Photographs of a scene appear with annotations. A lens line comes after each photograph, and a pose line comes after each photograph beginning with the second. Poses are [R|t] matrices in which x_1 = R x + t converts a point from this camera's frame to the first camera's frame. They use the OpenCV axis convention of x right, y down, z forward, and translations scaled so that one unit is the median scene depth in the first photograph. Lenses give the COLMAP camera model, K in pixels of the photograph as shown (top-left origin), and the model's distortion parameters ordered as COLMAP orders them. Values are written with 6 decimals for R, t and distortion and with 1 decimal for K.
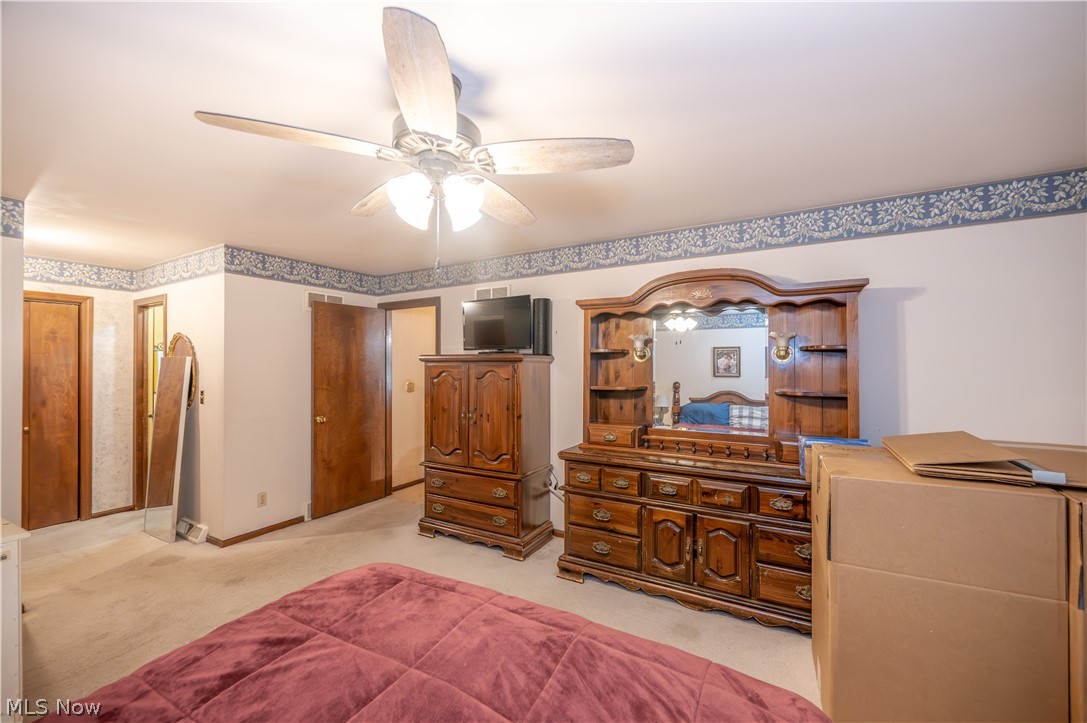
lens RADIAL K [[433.6, 0, 551.1], [0, 433.6, 360.6], [0, 0, 1]] dist [-0.003562, 0.000215]
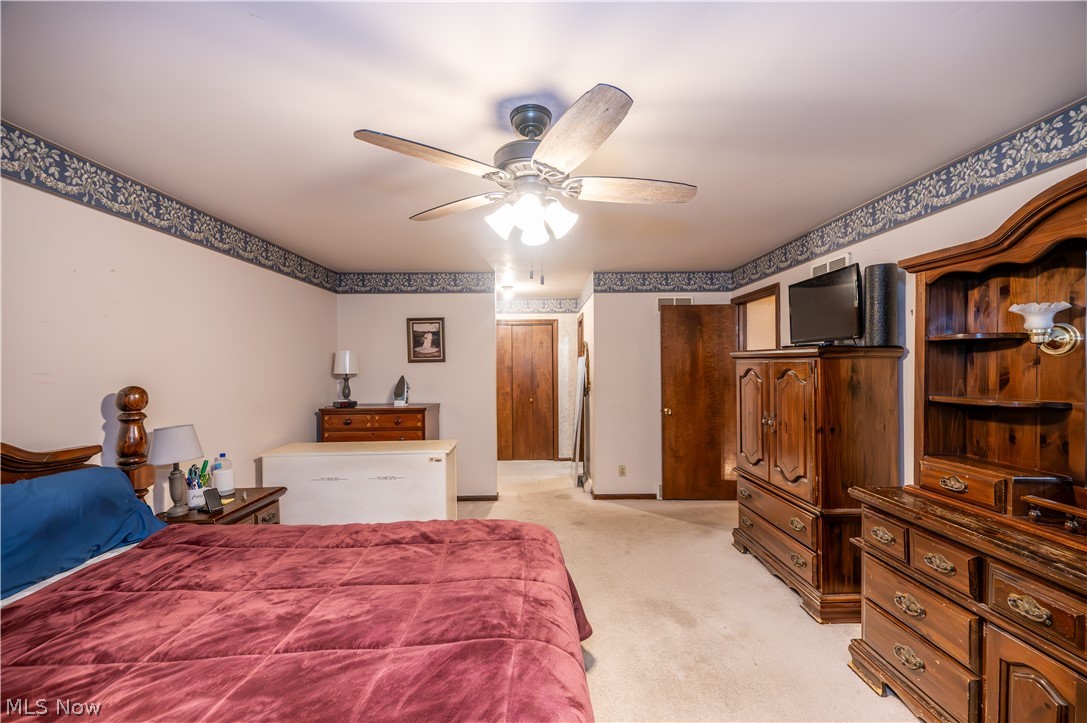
lens RADIAL K [[433.6, 0, 536.3], [0, 433.6, 359.6], [0, 0, 1]] dist [-0.003562, 0.000215]
pose [[0.490100, -0.008425, -0.871625, 0.276783], [0.012402, 0.999919, -0.002691, 0.002059], [0.871578, -0.009491, 0.490165, 0.167331]]
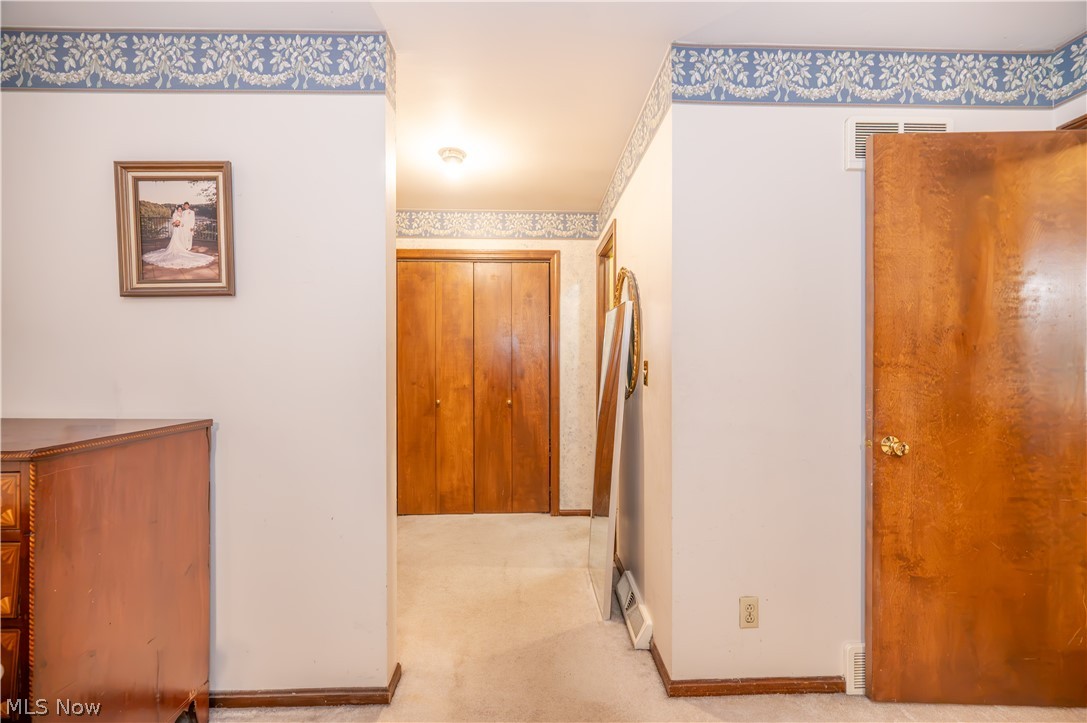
lens RADIAL K [[433.6, 0, 539.0], [0, 433.6, 358.1], [0, 0, 1]] dist [-0.003562, 0.000215]
pose [[0.508543, 0.003061, -0.861031, -0.372767], [0.005389, 0.999963, 0.006738, 0.056444], [0.861020, -0.008066, 0.508508, 0.557205]]
